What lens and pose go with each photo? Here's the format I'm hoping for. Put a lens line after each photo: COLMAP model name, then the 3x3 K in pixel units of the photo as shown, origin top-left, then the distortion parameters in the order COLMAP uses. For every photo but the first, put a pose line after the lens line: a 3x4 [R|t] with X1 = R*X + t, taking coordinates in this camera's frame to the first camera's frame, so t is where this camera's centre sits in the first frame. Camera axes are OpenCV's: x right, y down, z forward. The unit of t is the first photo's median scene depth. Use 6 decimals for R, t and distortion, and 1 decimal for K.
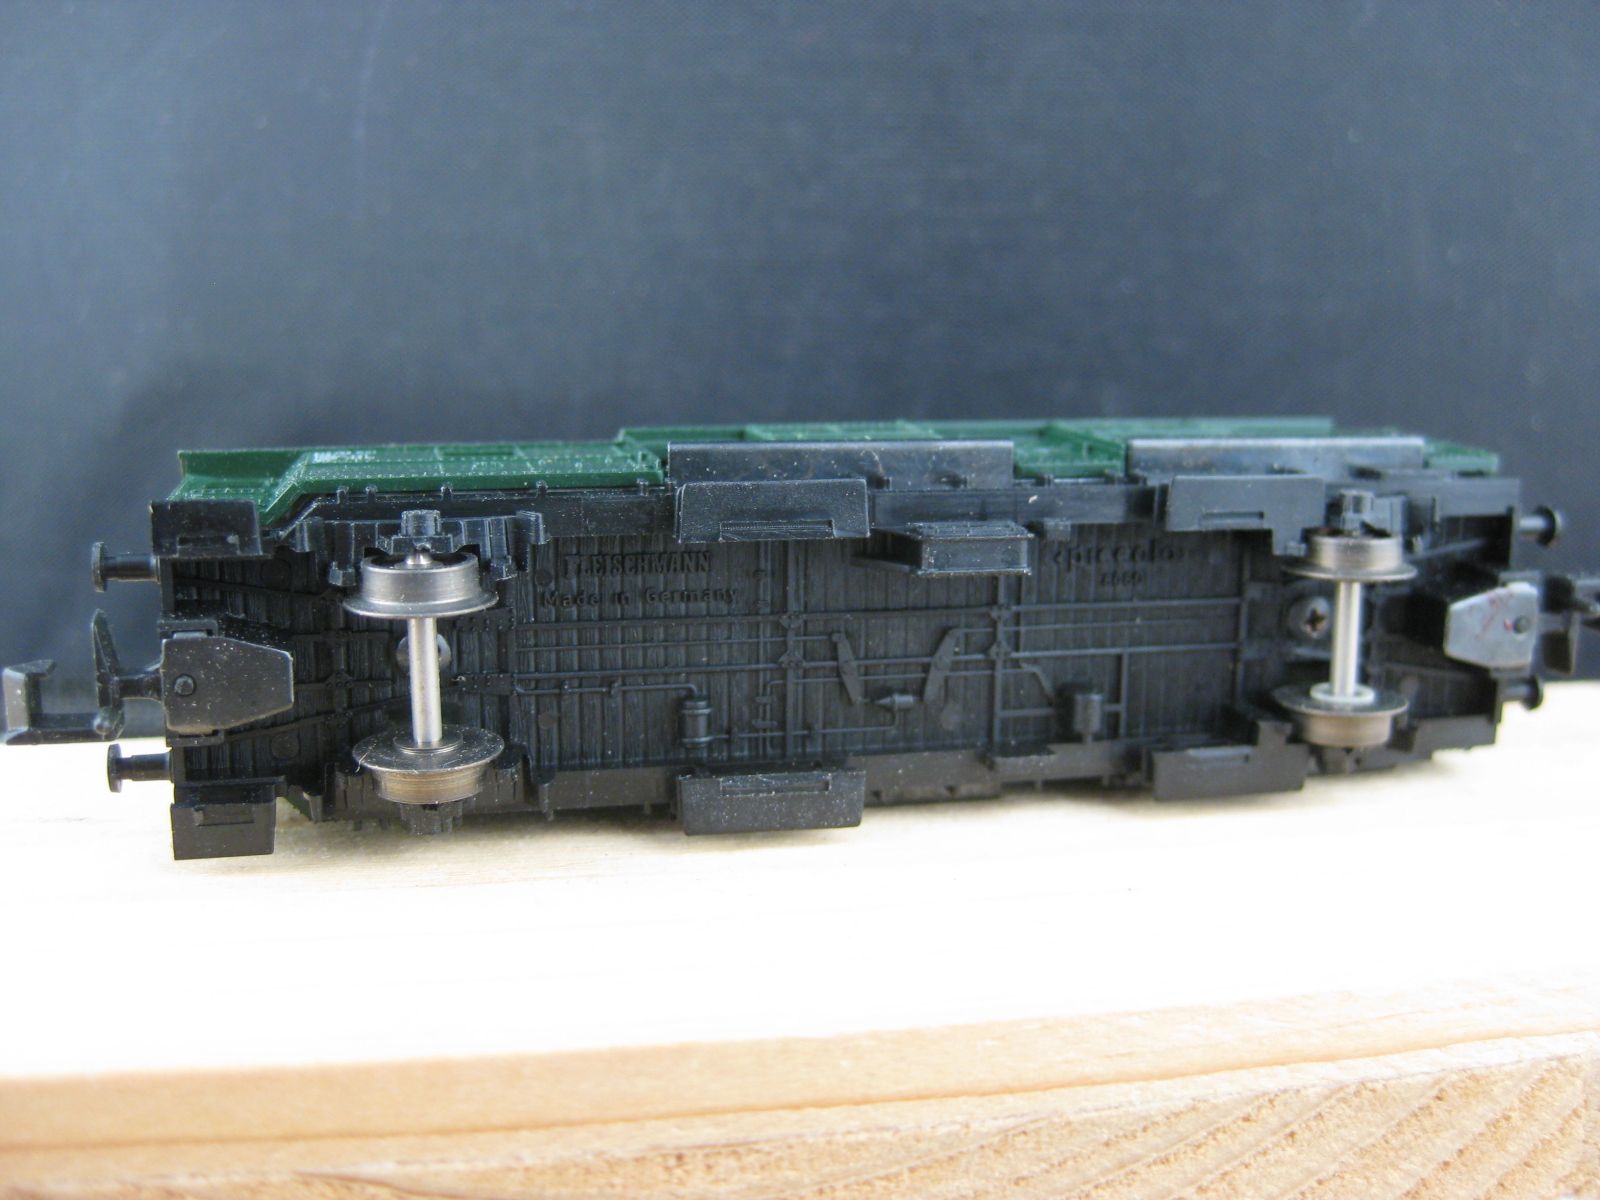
lens RADIAL K [[1803.4, 0, 802.8], [0, 1803.4, 598.7], [0, 0, 1]] dist [-0.157902, 0.000000]
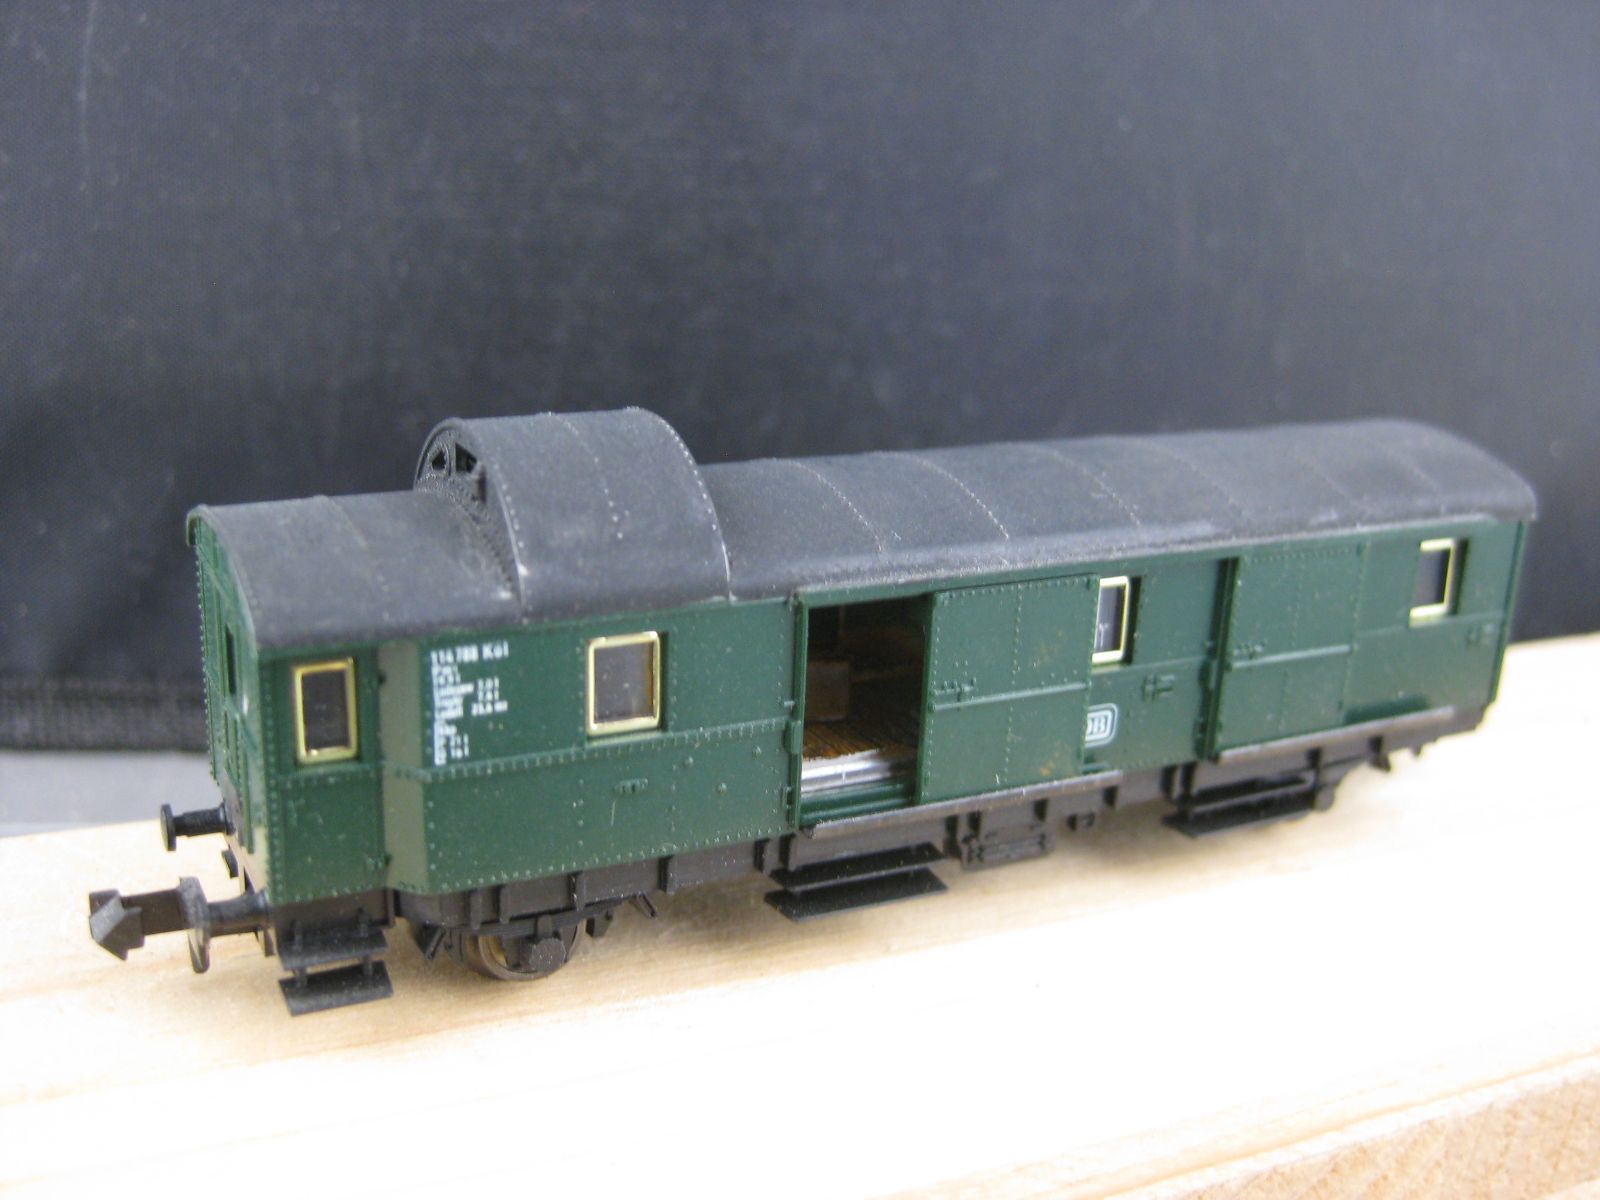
lens RADIAL K [[1803.4, 0, 797.8], [0, 1803.4, 601.1], [0, 0, 1]] dist [-0.157902, 0.000000]
pose [[0.971516, -0.040994, 0.233403, -0.213043], [0.011228, 0.991780, 0.127459, -0.220563], [-0.236710, -0.121208, 0.963990, 0.046162]]
